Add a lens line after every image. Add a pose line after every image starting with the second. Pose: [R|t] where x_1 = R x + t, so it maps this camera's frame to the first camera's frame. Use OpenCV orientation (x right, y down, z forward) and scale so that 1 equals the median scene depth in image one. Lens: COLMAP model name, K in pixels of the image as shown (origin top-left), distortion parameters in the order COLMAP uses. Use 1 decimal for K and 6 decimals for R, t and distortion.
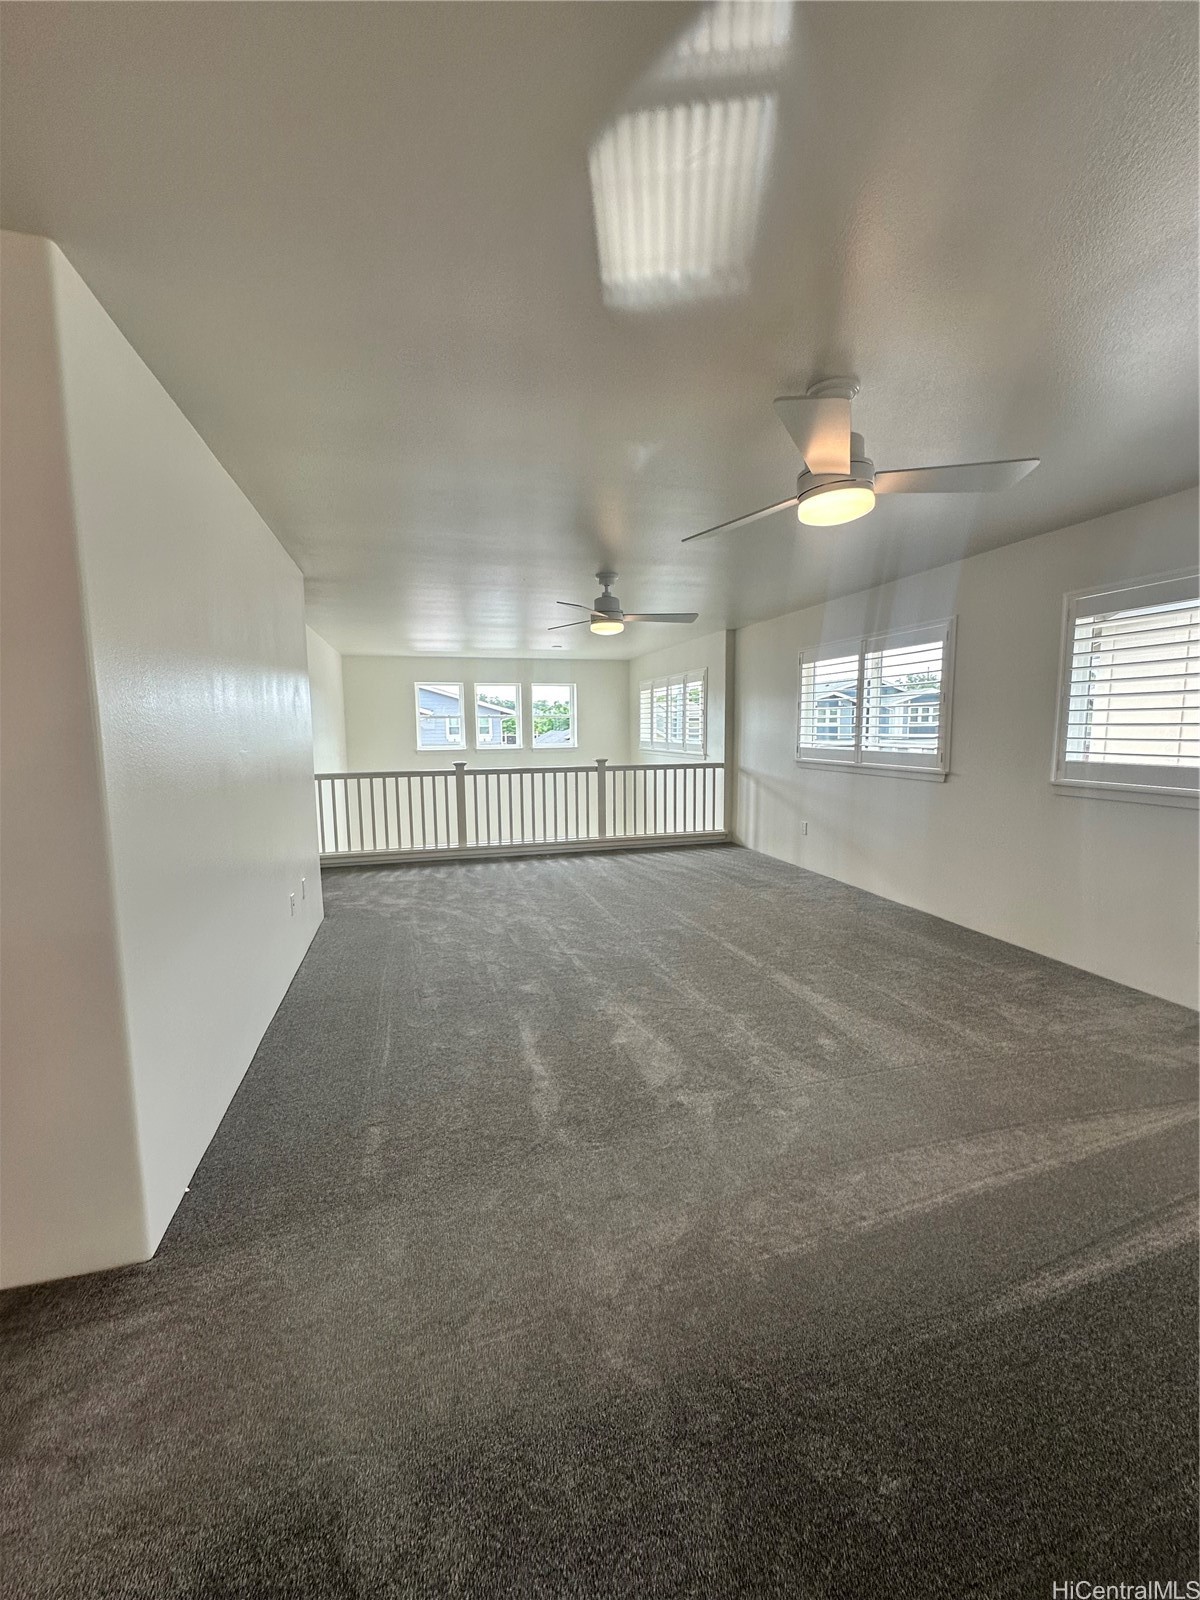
lens RADIAL K [[642.2, 0, 593.1], [0, 642.2, 799.9], [0, 0, 1]] dist [-0.000786, 0.000375]
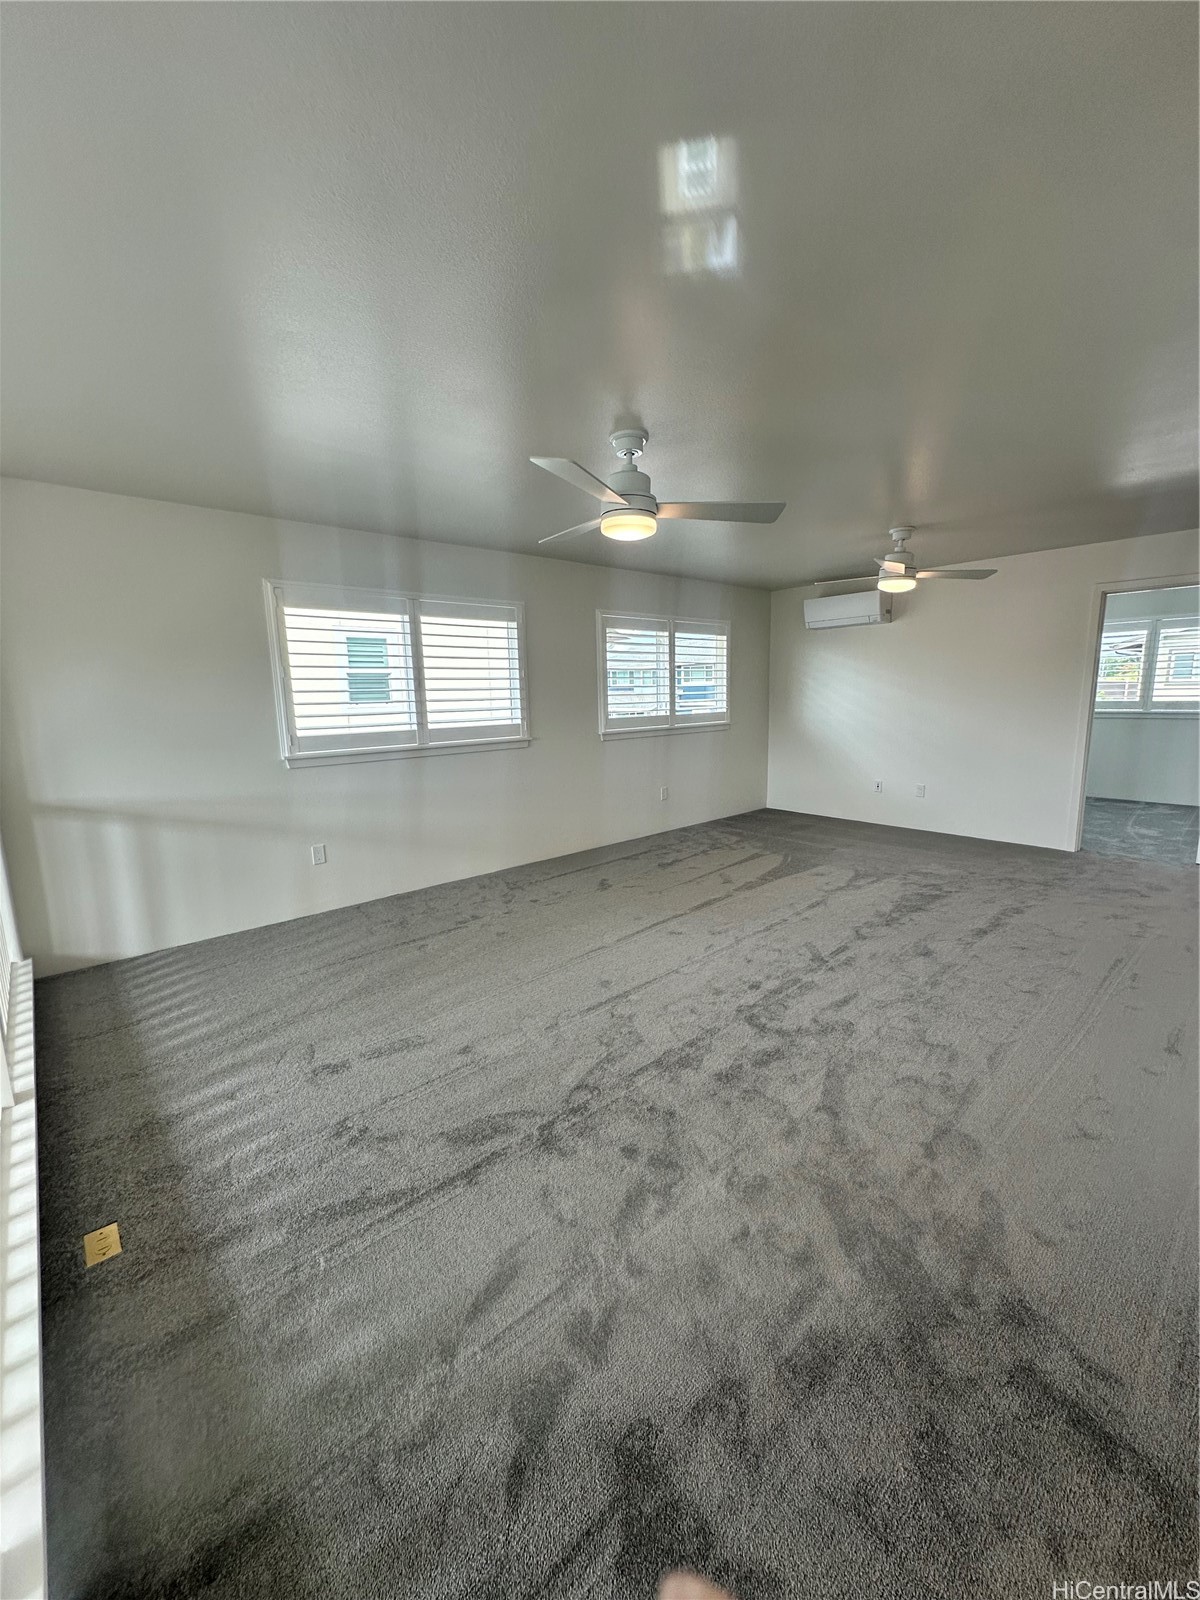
lens RADIAL K [[642.2, 0, 593.1], [0, 642.2, 799.9], [0, 0, 1]] dist [-0.000786, 0.000375]
pose [[-0.384356, -0.148420, 0.911176, -0.515081], [0.127298, 0.969043, 0.211543, -0.157177], [-0.914366, 0.197299, -0.353564, 1.277077]]
